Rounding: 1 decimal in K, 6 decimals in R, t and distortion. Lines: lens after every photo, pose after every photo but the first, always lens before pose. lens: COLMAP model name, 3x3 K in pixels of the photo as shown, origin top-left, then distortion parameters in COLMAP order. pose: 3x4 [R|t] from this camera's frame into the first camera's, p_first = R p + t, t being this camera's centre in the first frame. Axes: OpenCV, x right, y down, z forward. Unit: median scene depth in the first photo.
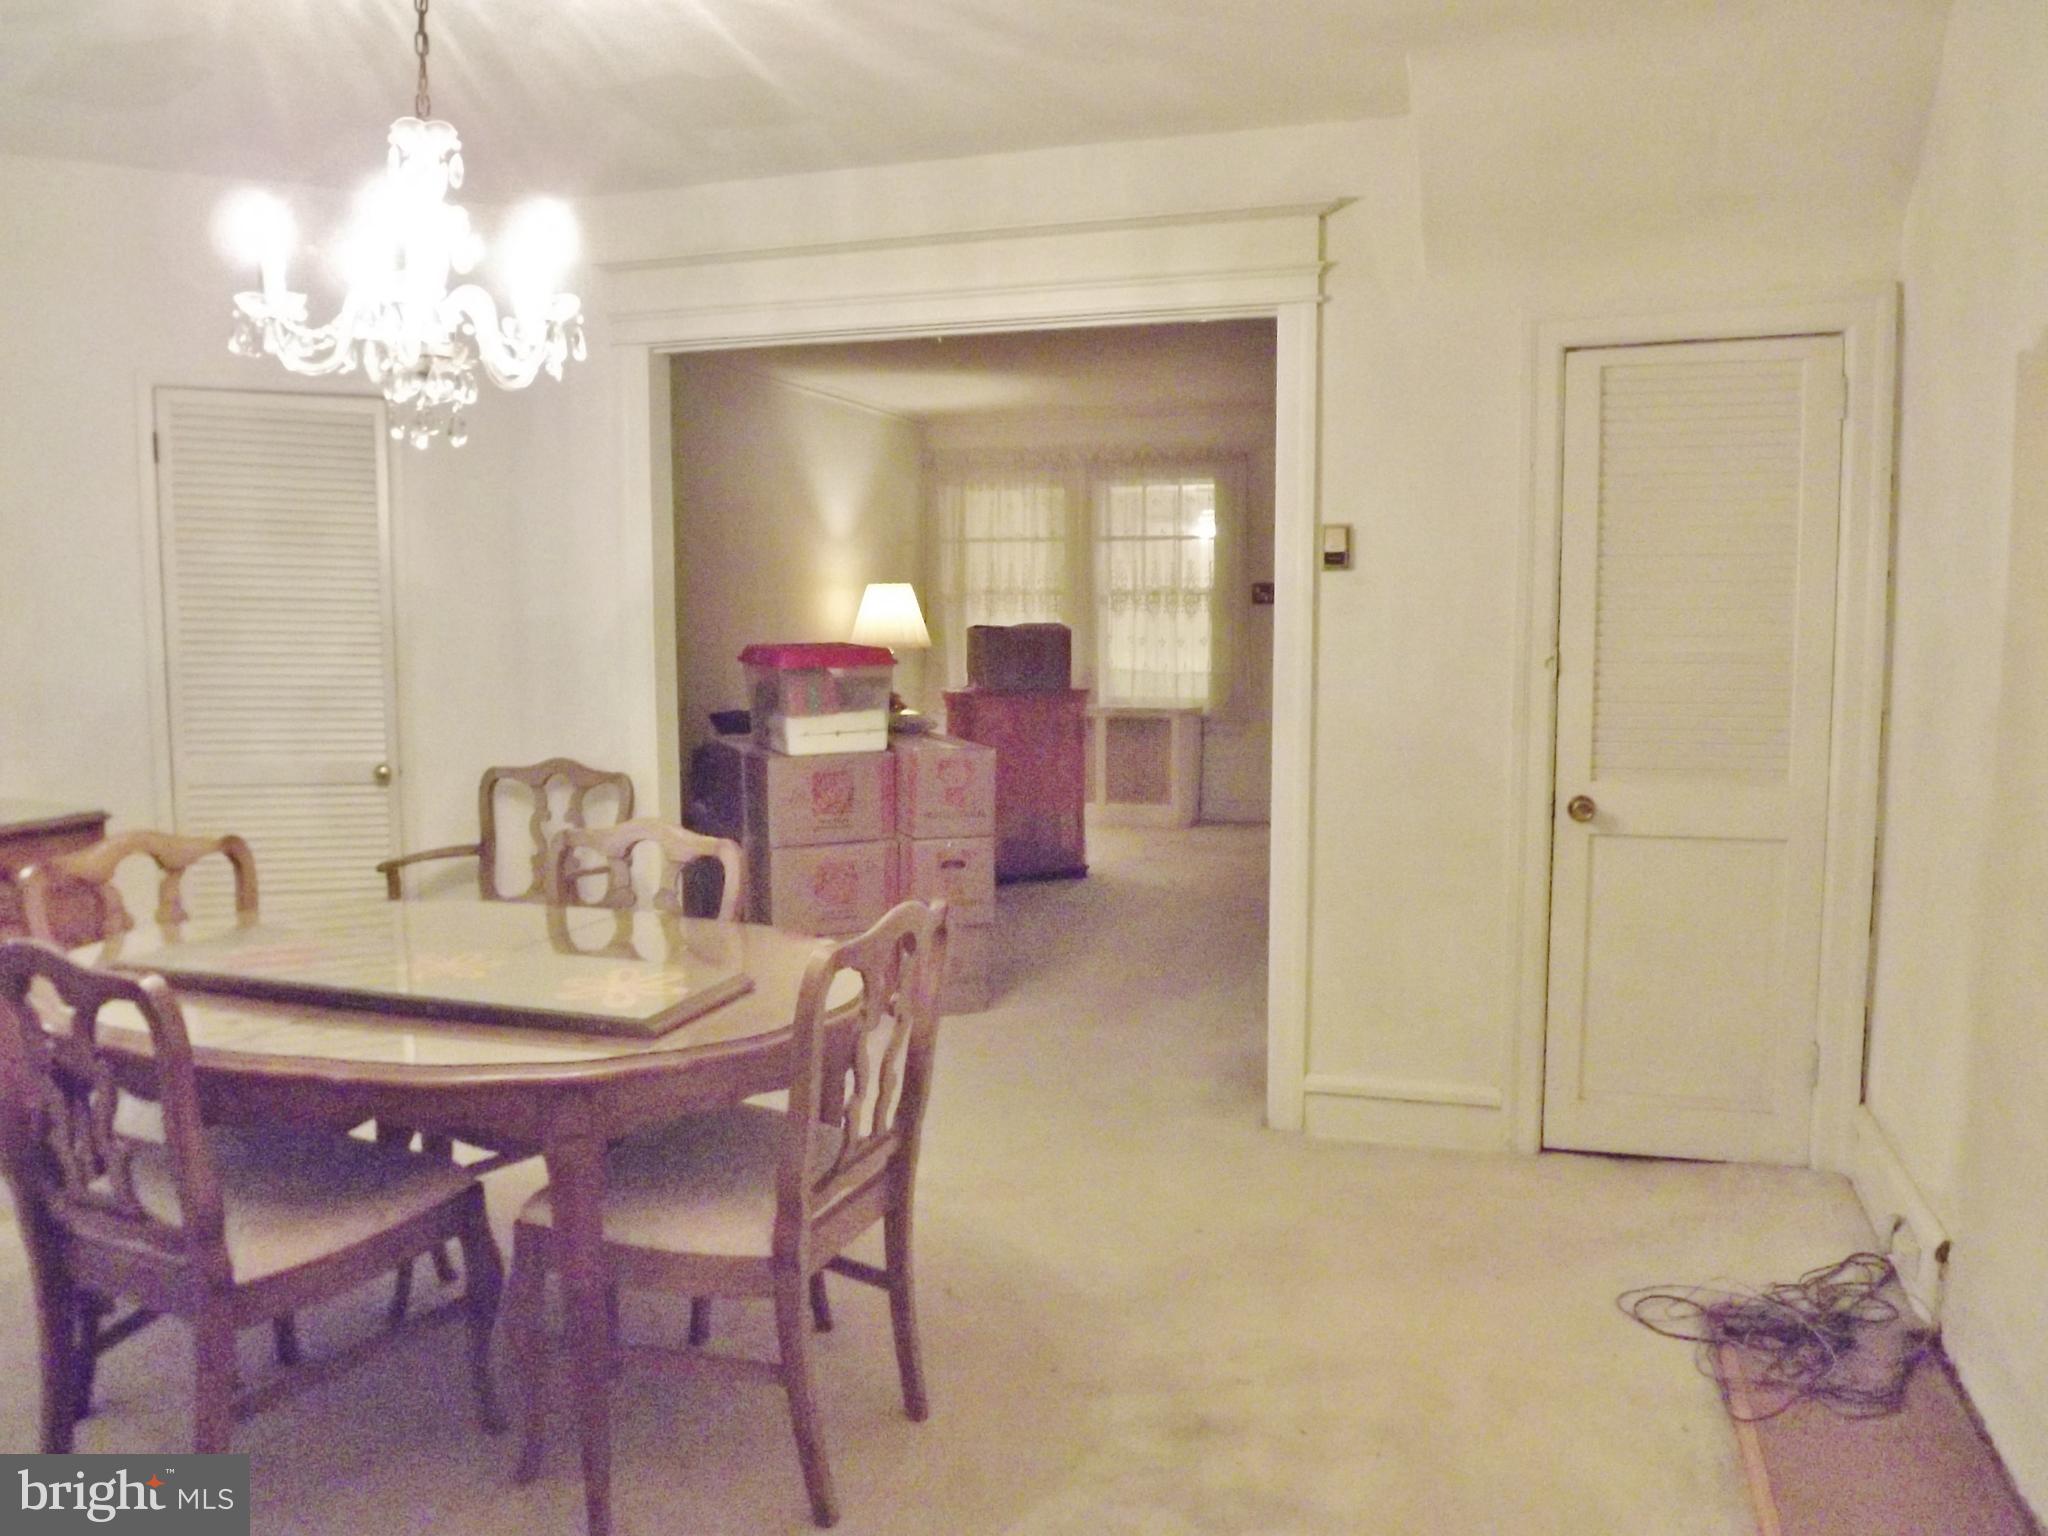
lens RADIAL K [[1505.0, 0, 1023.6], [0, 1505.0, 773.4], [0, 0, 1]] dist [-0.059892, 0.010480]
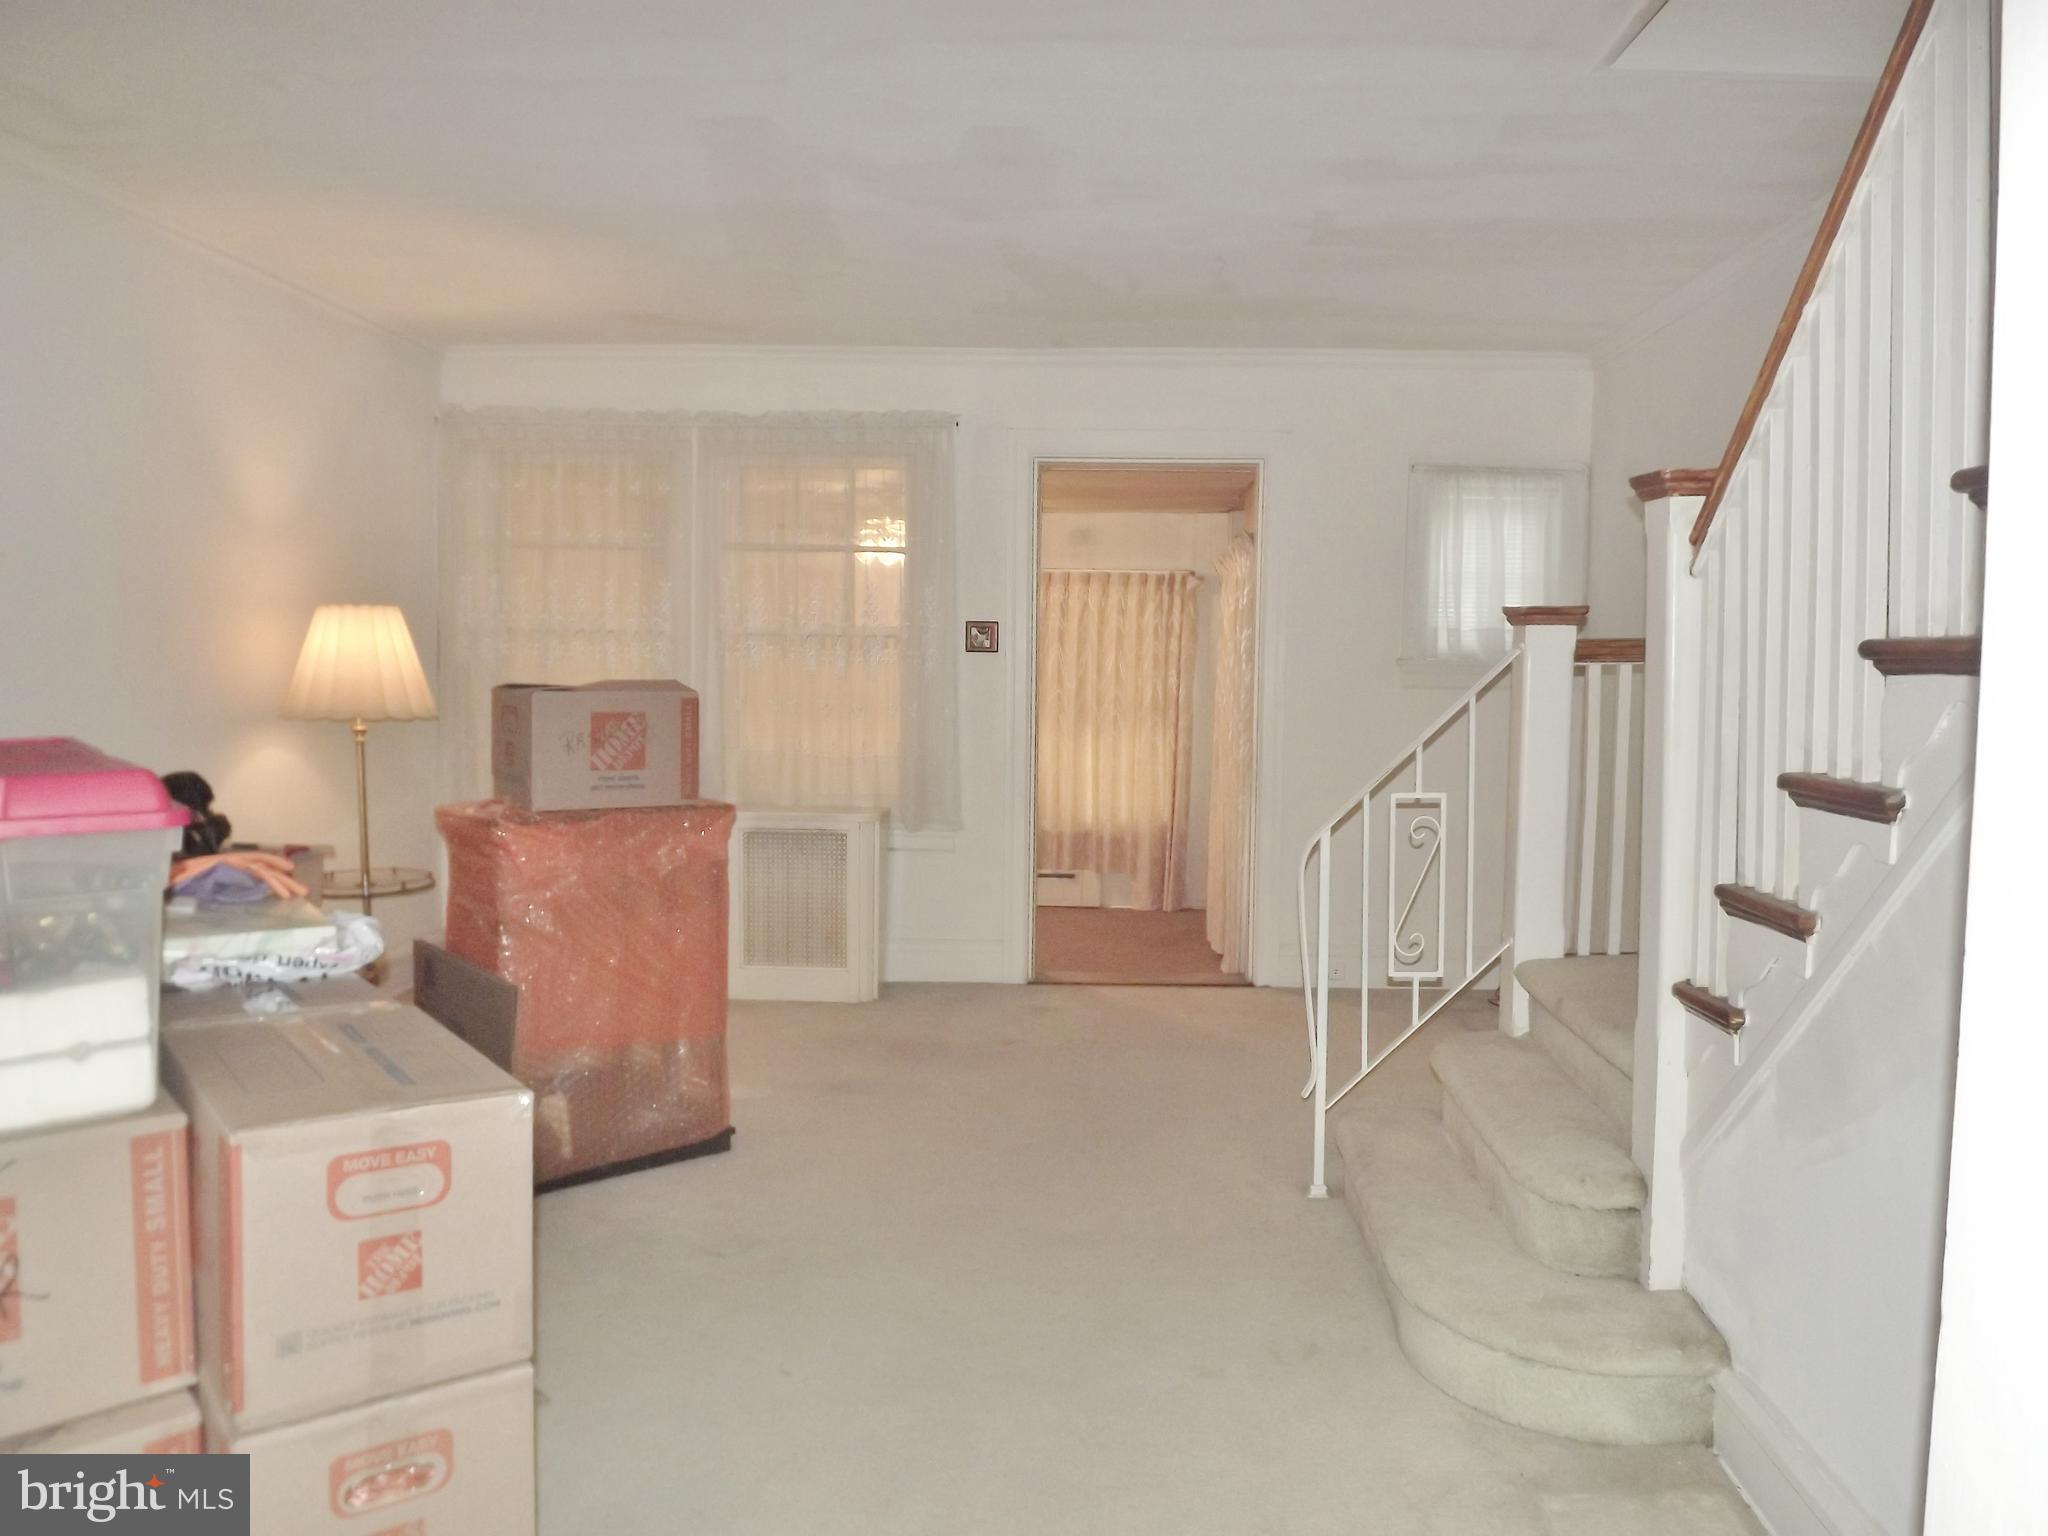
lens RADIAL K [[1505.0, 0, 1031.4], [0, 1505.0, 757.2], [0, 0, 1]] dist [-0.059892, 0.010480]
pose [[0.957972, 0.006155, 0.286795, -0.008078], [0.007703, 0.998857, -0.047166, -0.044333], [-0.286757, 0.047393, 0.956830, 0.443354]]
